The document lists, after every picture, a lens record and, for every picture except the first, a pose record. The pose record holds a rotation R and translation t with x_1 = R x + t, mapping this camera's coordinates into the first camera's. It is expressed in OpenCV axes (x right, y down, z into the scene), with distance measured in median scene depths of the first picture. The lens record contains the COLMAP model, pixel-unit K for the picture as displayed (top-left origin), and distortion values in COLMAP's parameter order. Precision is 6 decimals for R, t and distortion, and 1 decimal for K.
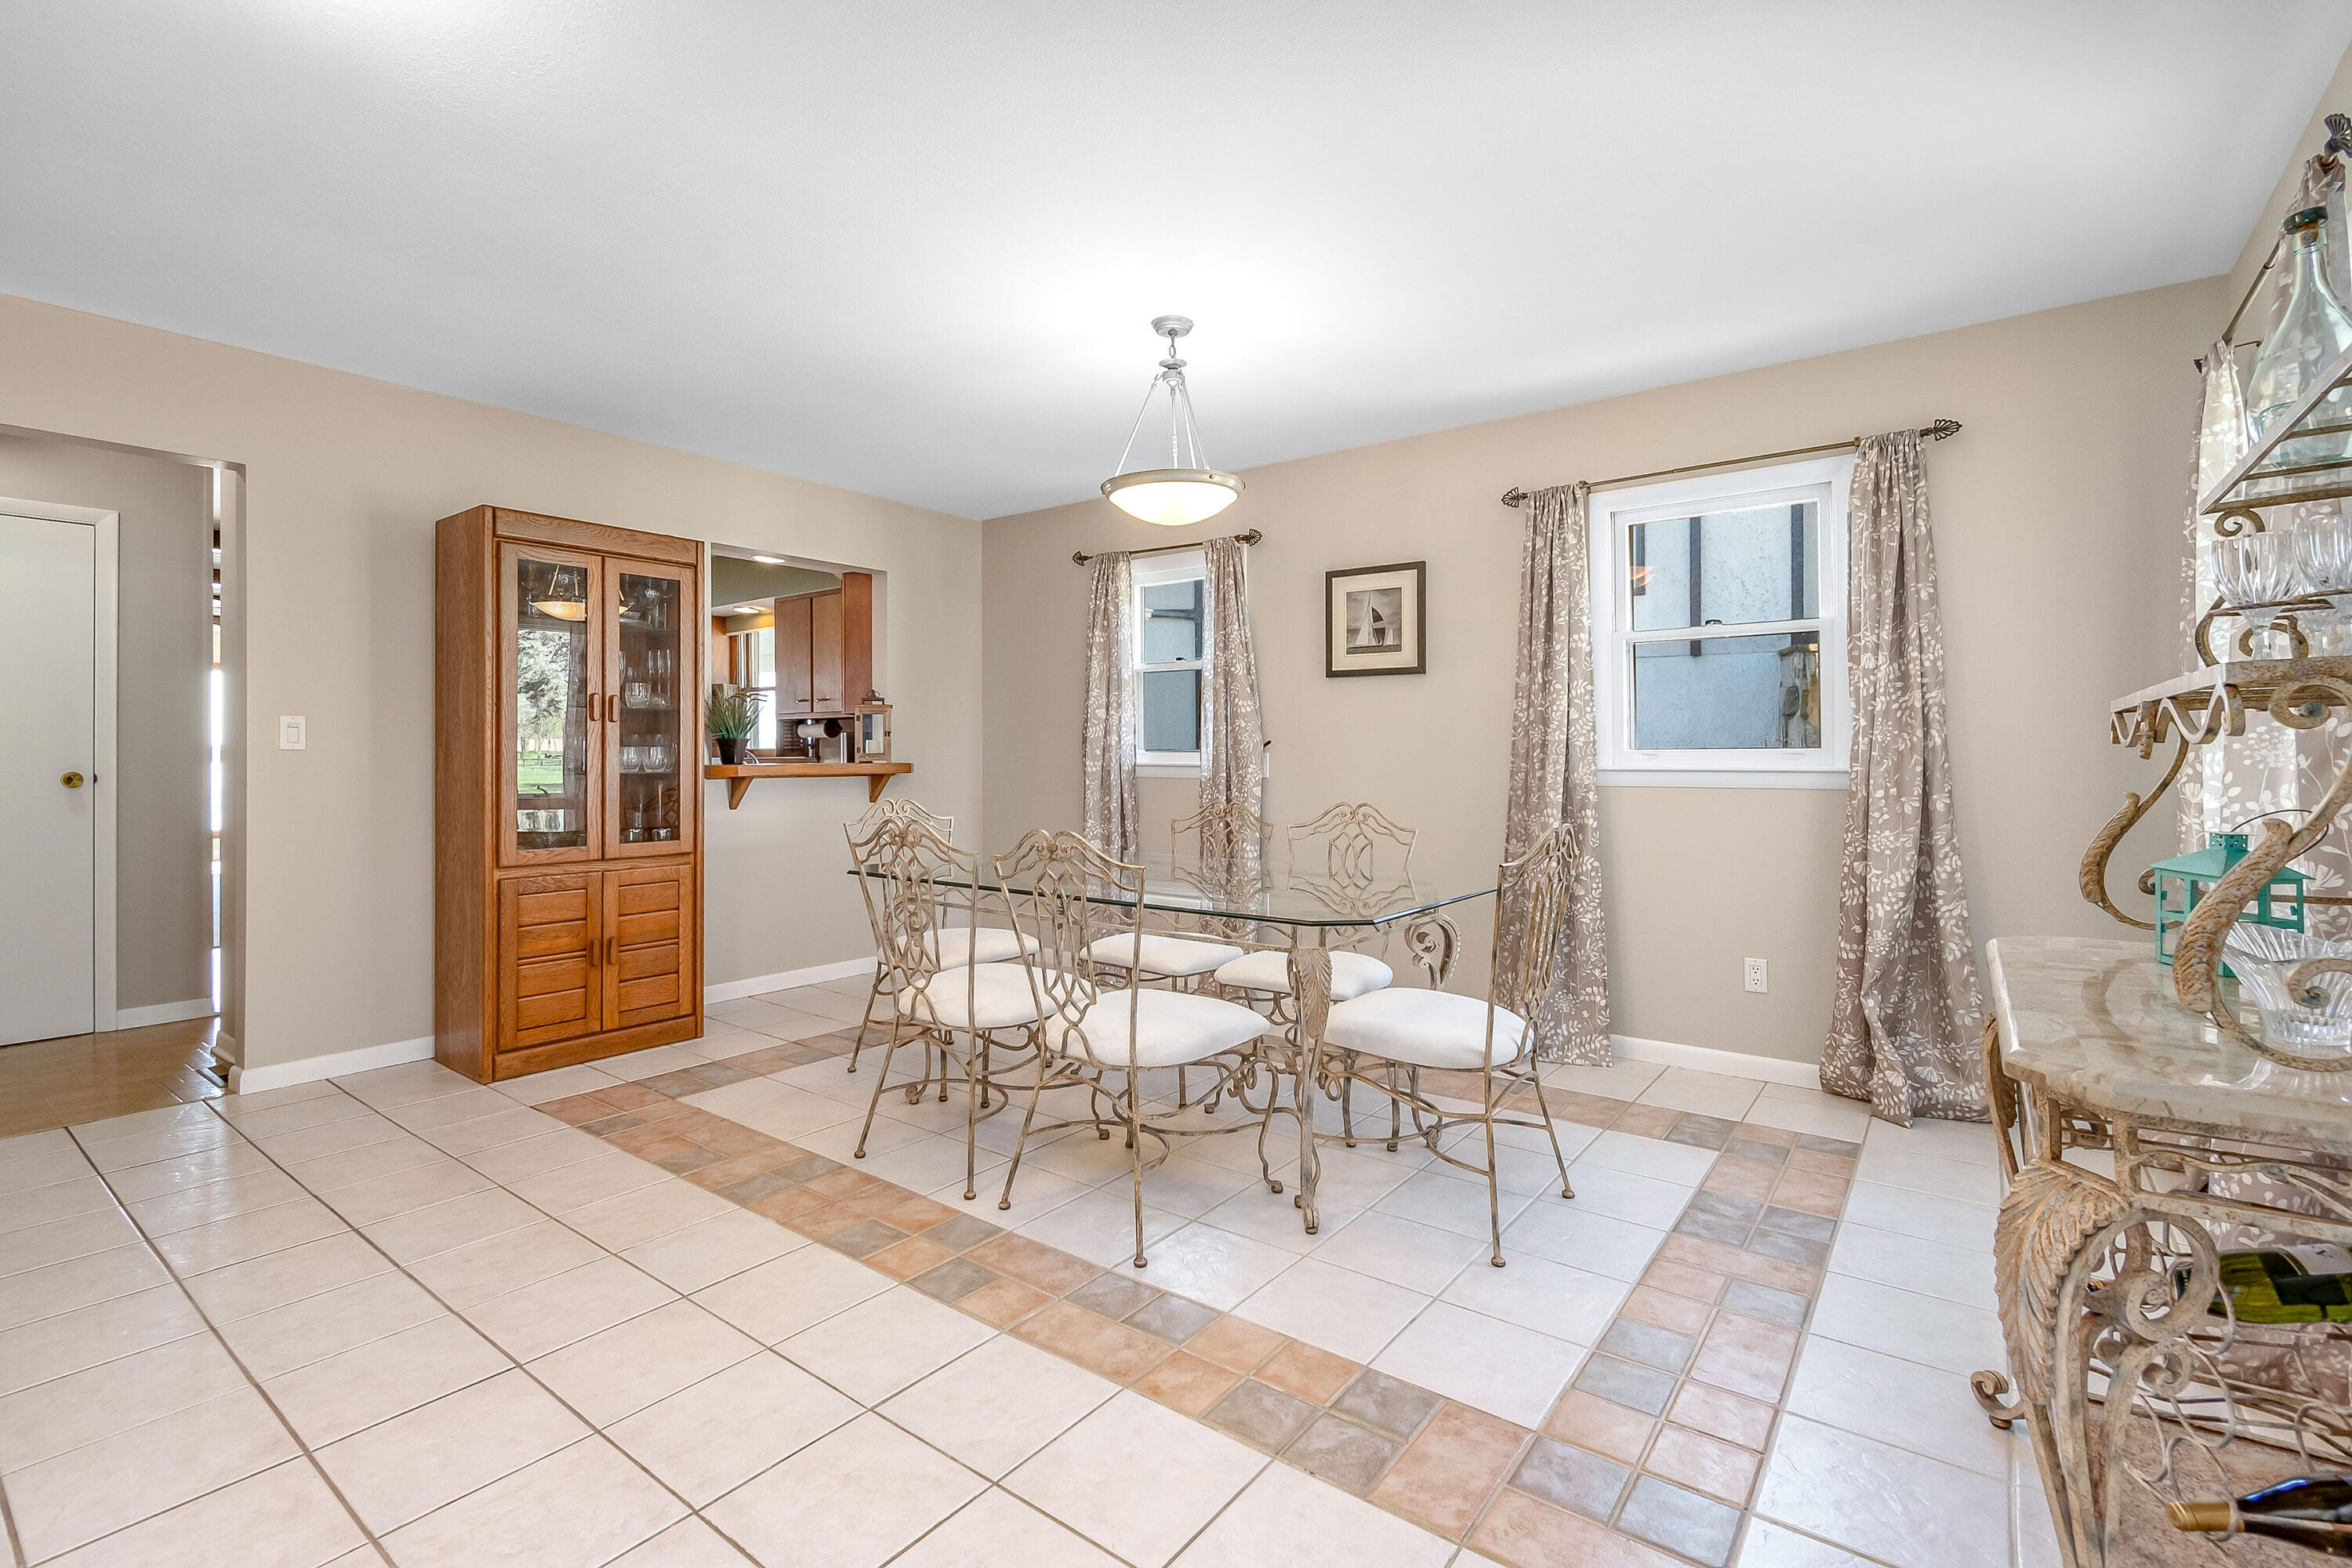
lens RADIAL K [[1047.8, 0, 1170.2], [0, 1047.8, 773.0], [0, 0, 1]] dist [0.001121, -0.012684]
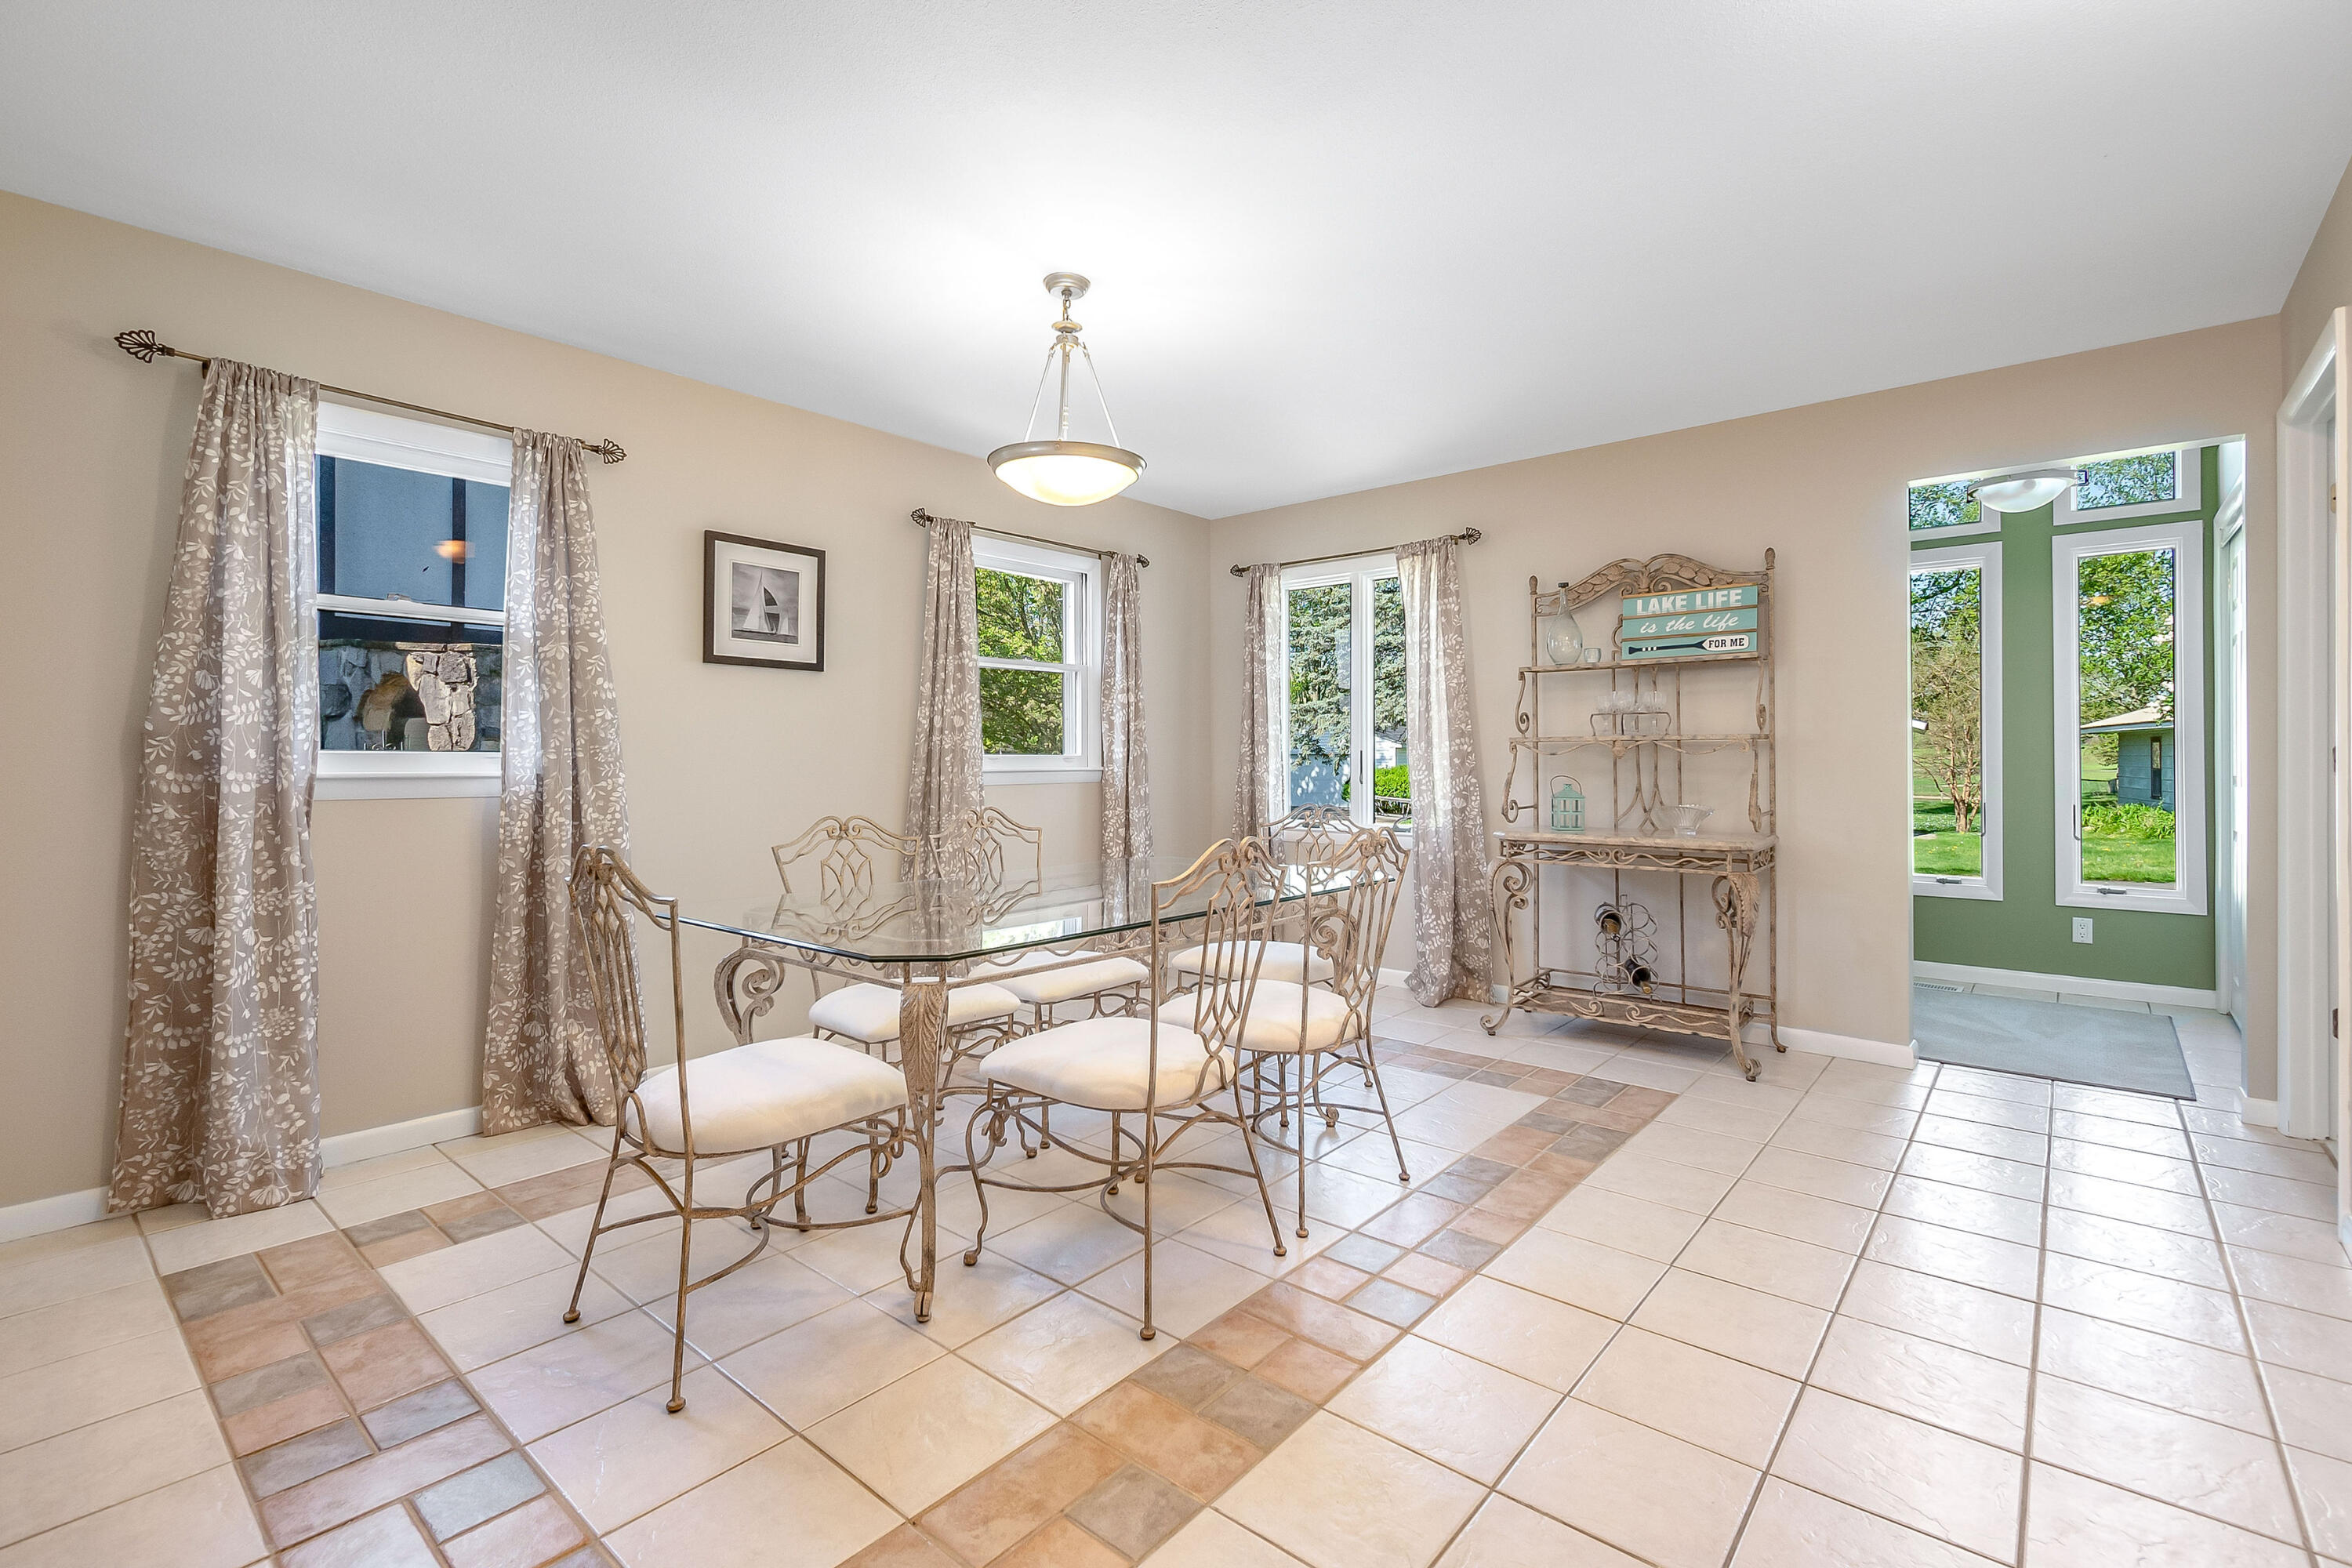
lens RADIAL K [[1047.8, 0, 1170.2], [0, 1047.8, 773.0], [0, 0, 1]] dist [0.001121, -0.012684]
pose [[0.057080, -0.013583, 0.998277, -0.665996], [0.017371, 0.999770, 0.012610, -0.011001], [-0.998219, 0.016621, 0.057302, 0.635490]]
